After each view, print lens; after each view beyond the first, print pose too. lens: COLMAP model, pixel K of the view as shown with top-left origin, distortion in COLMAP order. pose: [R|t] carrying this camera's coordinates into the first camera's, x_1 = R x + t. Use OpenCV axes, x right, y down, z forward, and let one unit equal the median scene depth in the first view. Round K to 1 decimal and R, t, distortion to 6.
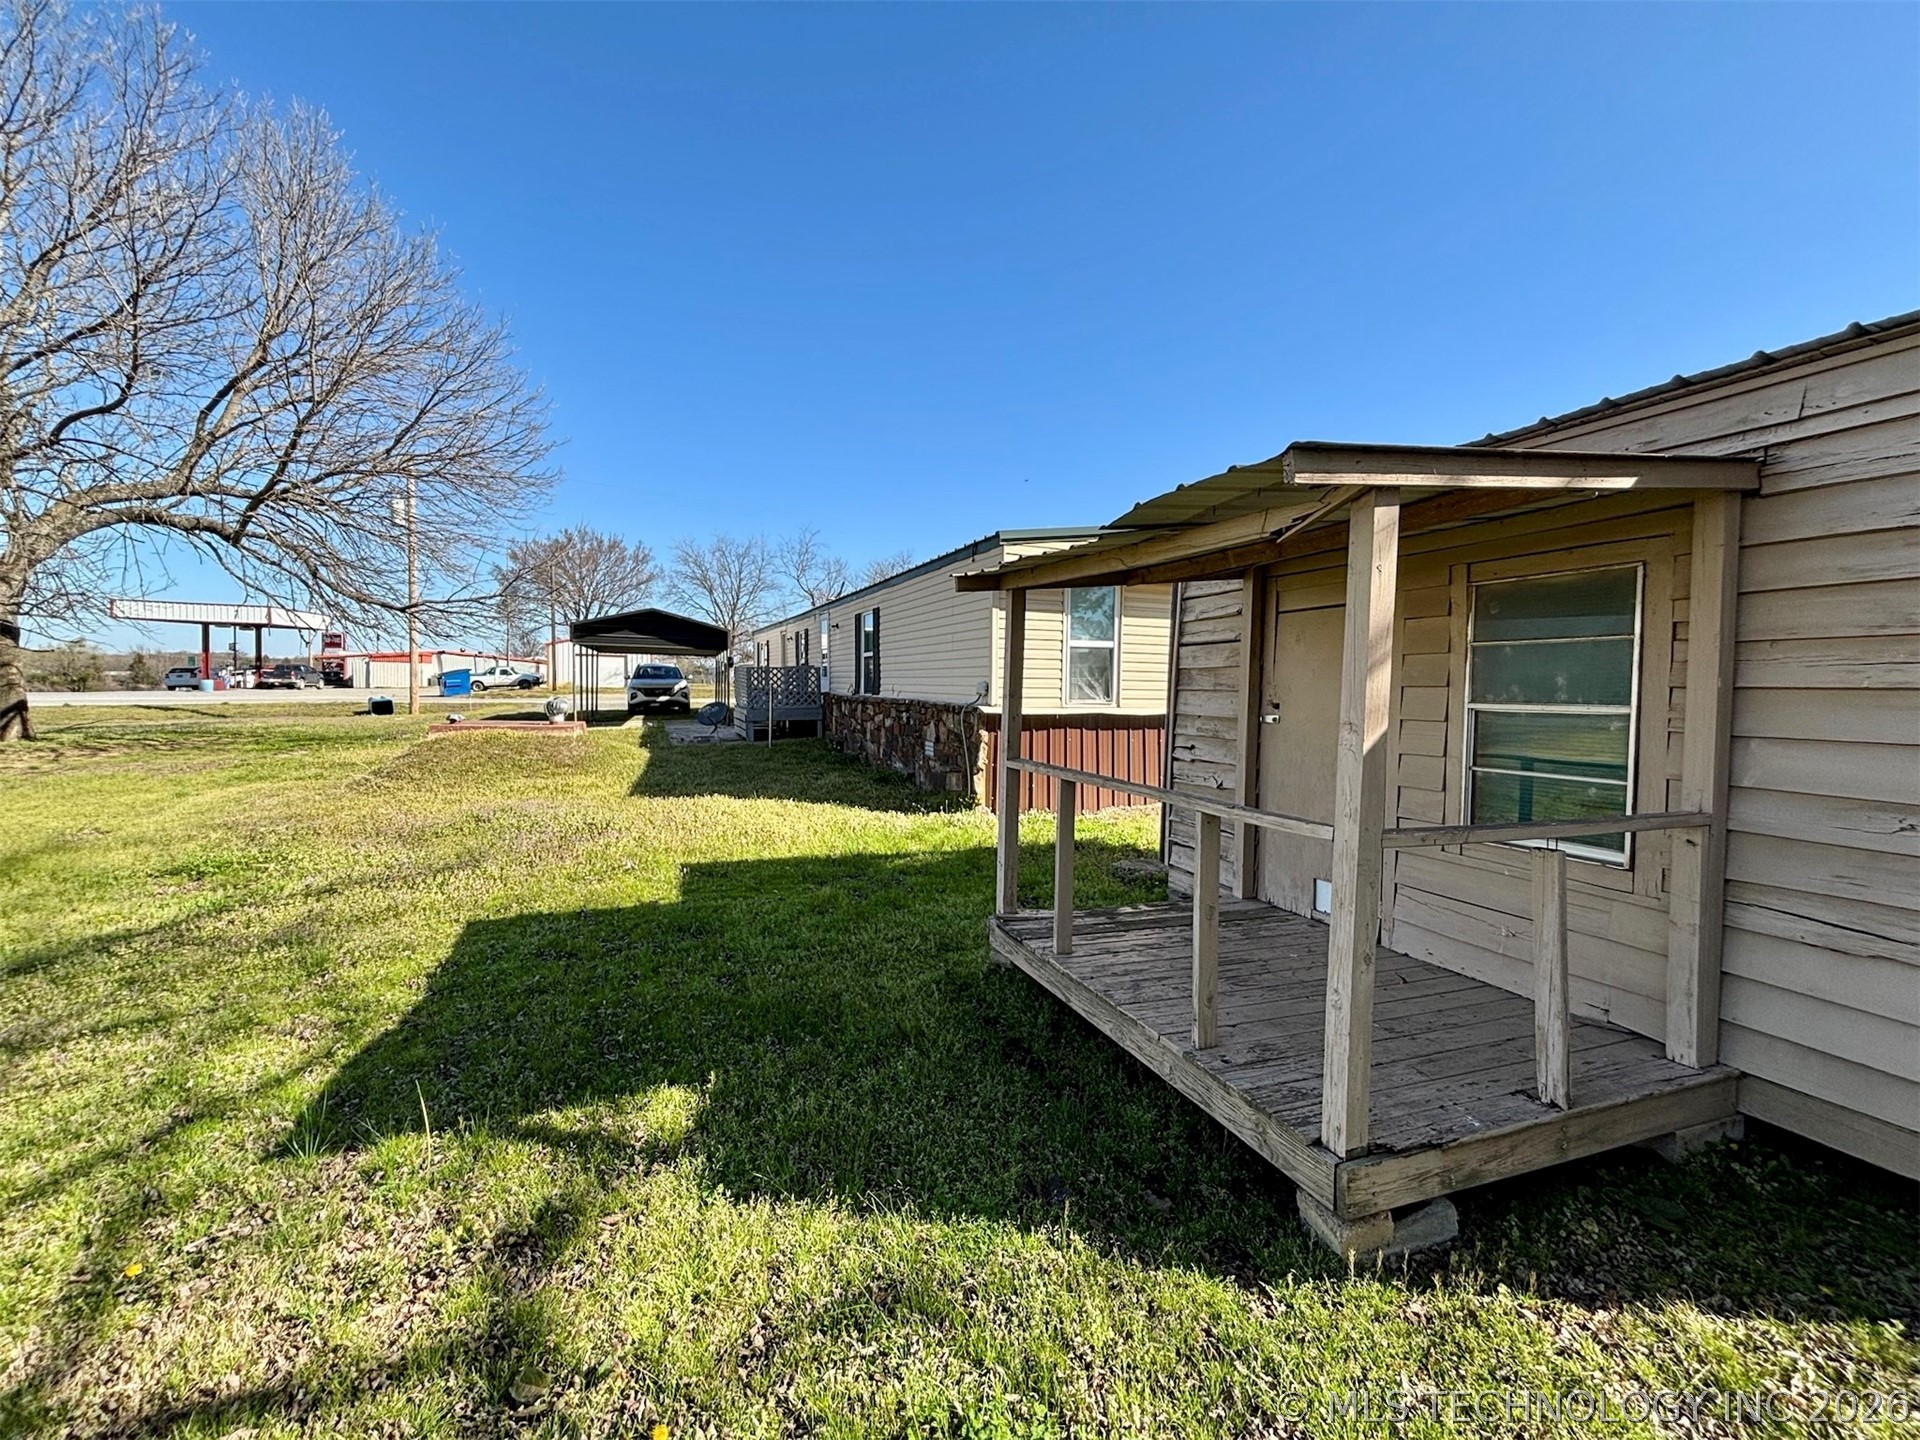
lens RADIAL K [[771.8, 0, 960.0], [0, 771.8, 718.2], [0, 0, 1]] dist [0.002812, -0.000750]
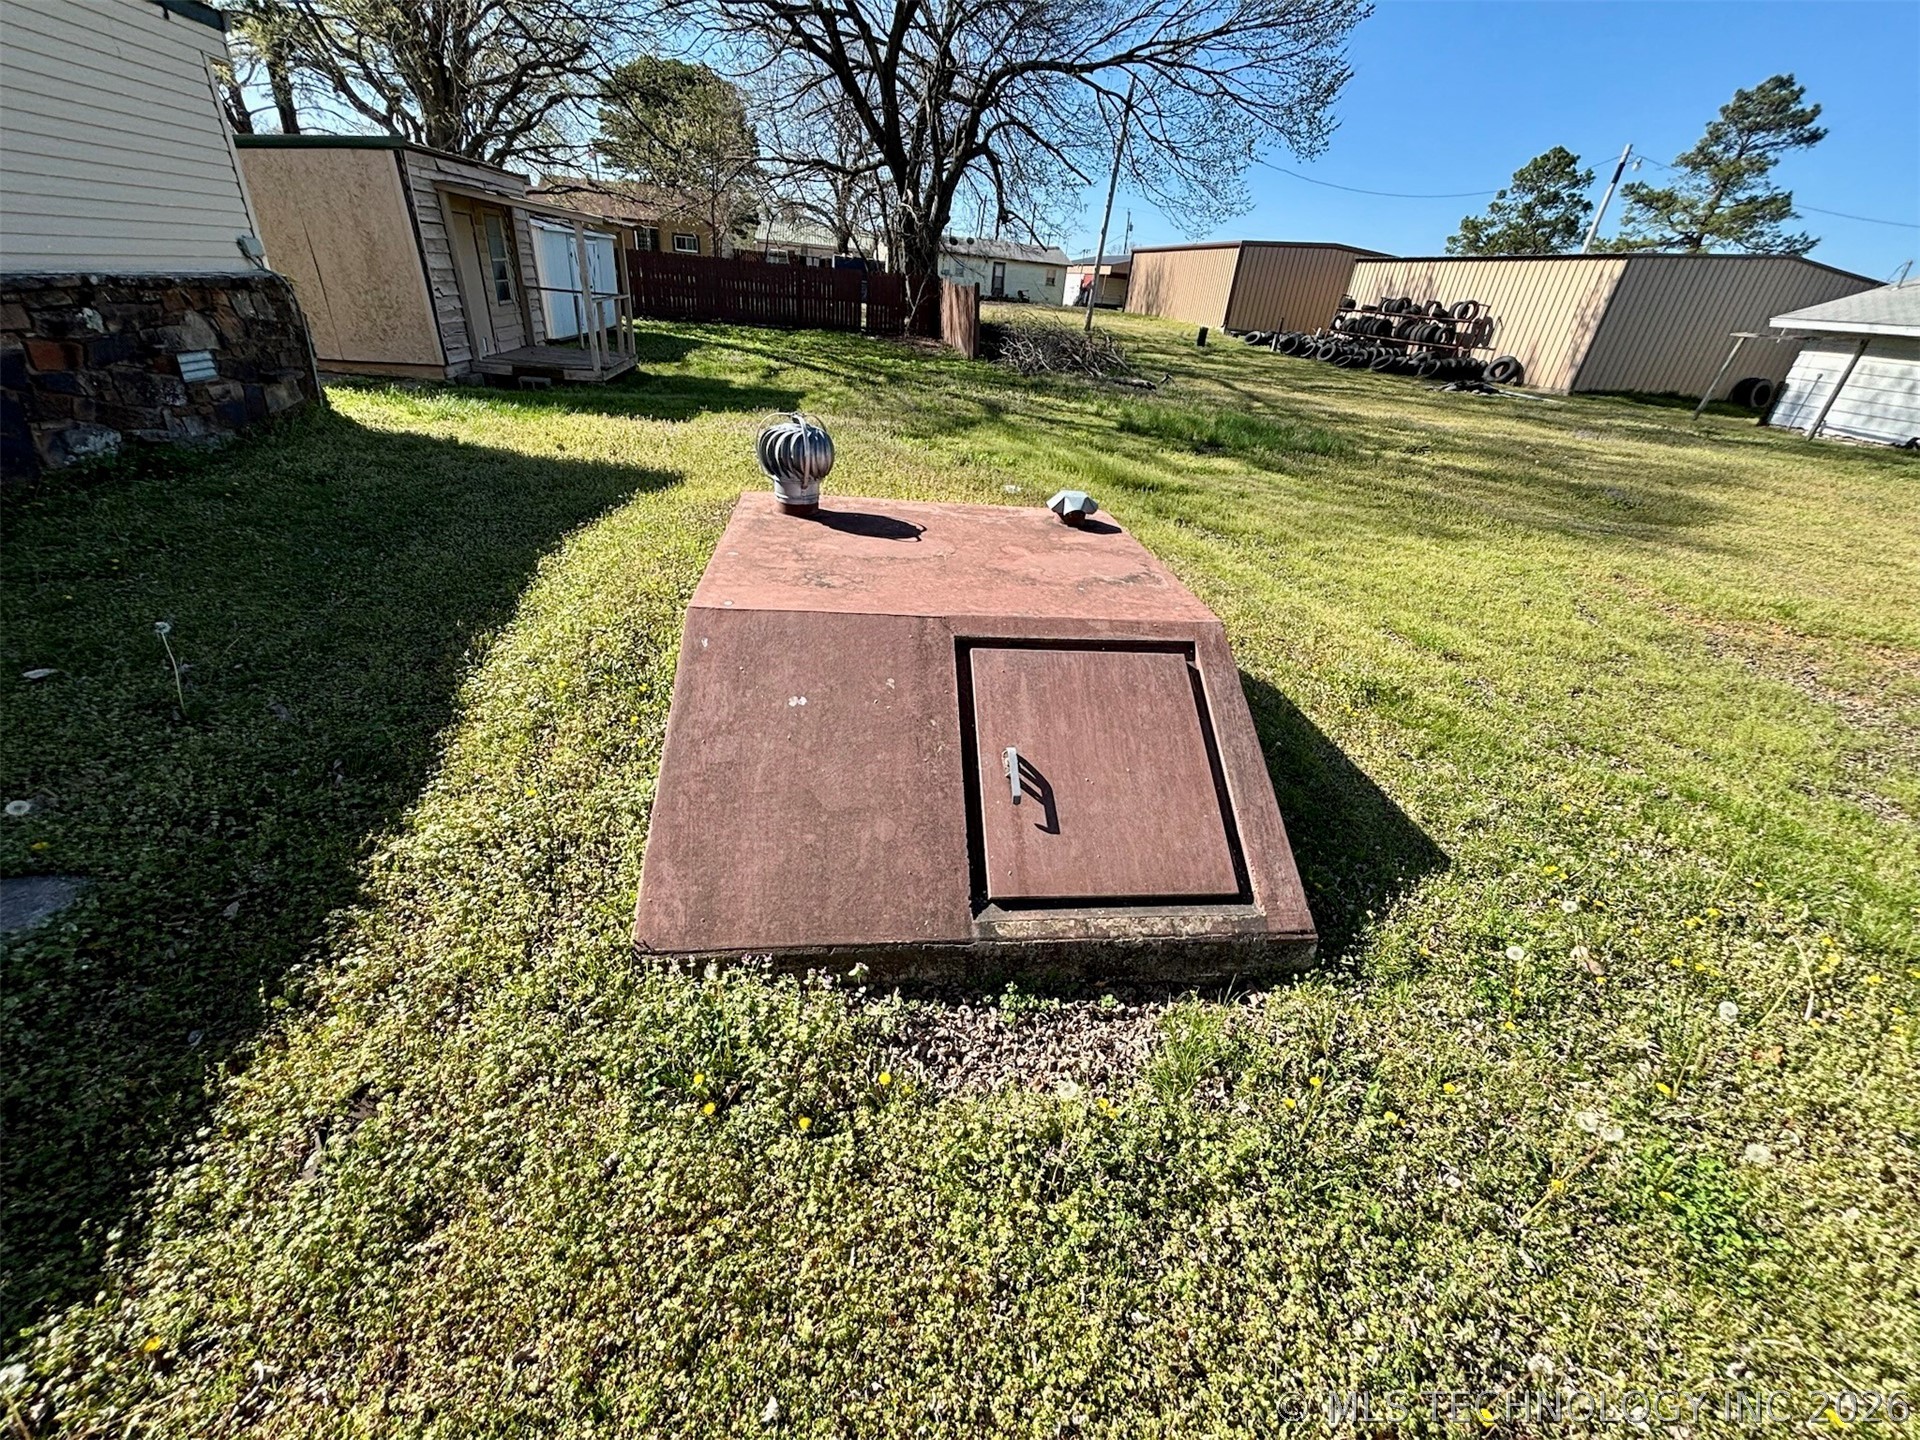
lens RADIAL K [[771.8, 0, 954.1], [0, 771.8, 708.9], [0, 0, 1]] dist [0.002812, -0.000750]
pose [[-0.966762, -0.203218, 0.155159, -2.115271], [-0.094330, 0.847530, 0.522297, -0.289683], [-0.237642, 0.490300, -0.838530, 4.219148]]
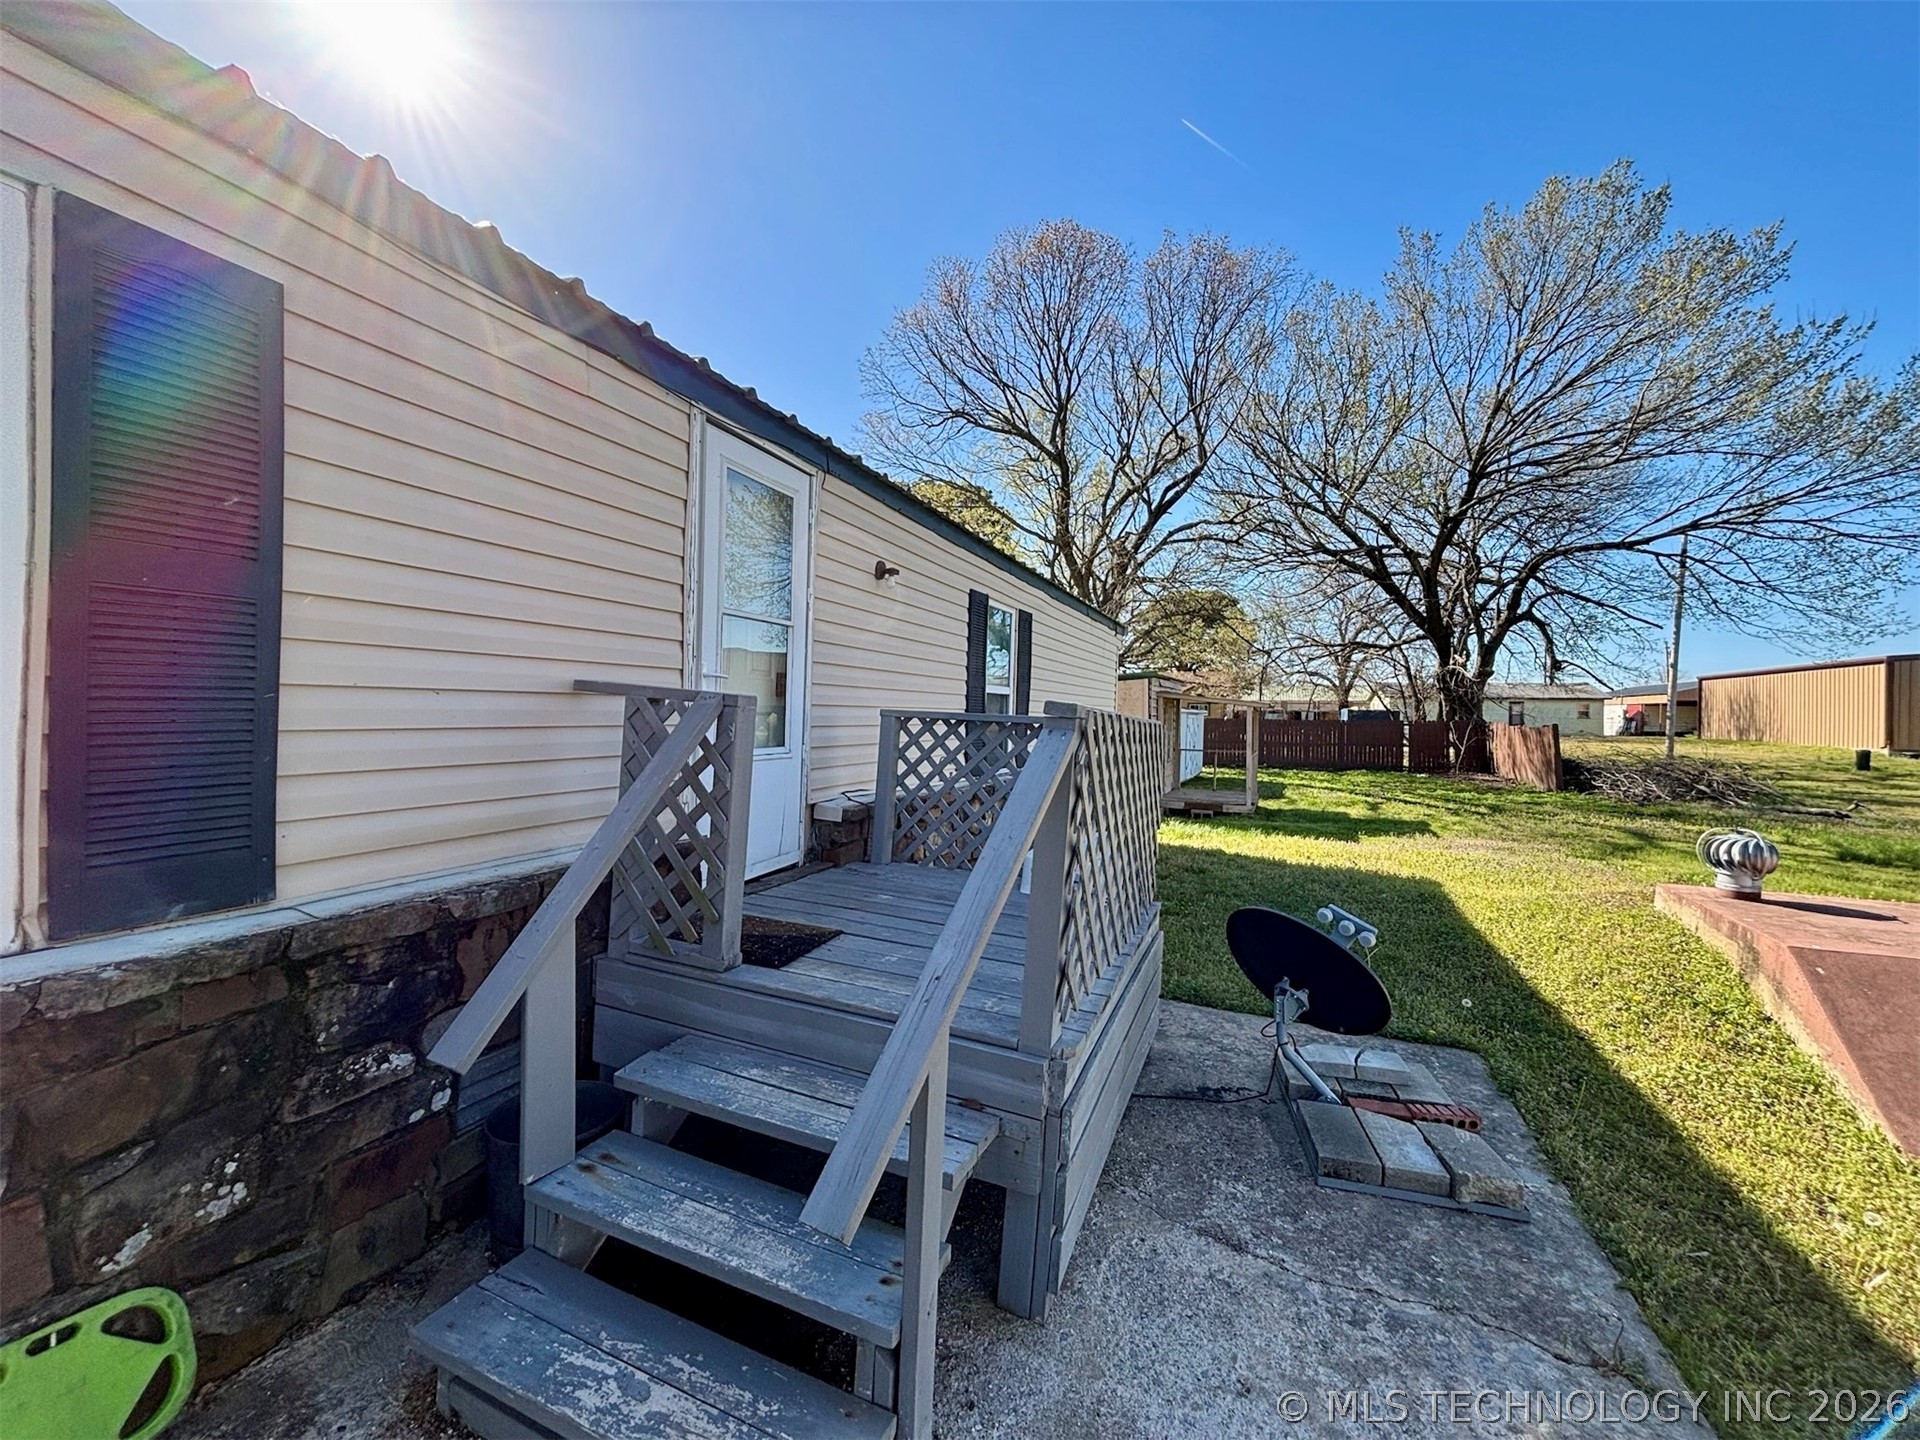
lens RADIAL K [[771.8, 0, 961.4], [0, 771.8, 720.1], [0, 0, 1]] dist [0.002812, -0.000750]
pose [[-0.713031, -0.033923, 0.700312, -1.682053], [0.003794, 0.998628, 0.052236, -0.338437], [-0.701122, 0.039903, -0.711923, 5.147032]]
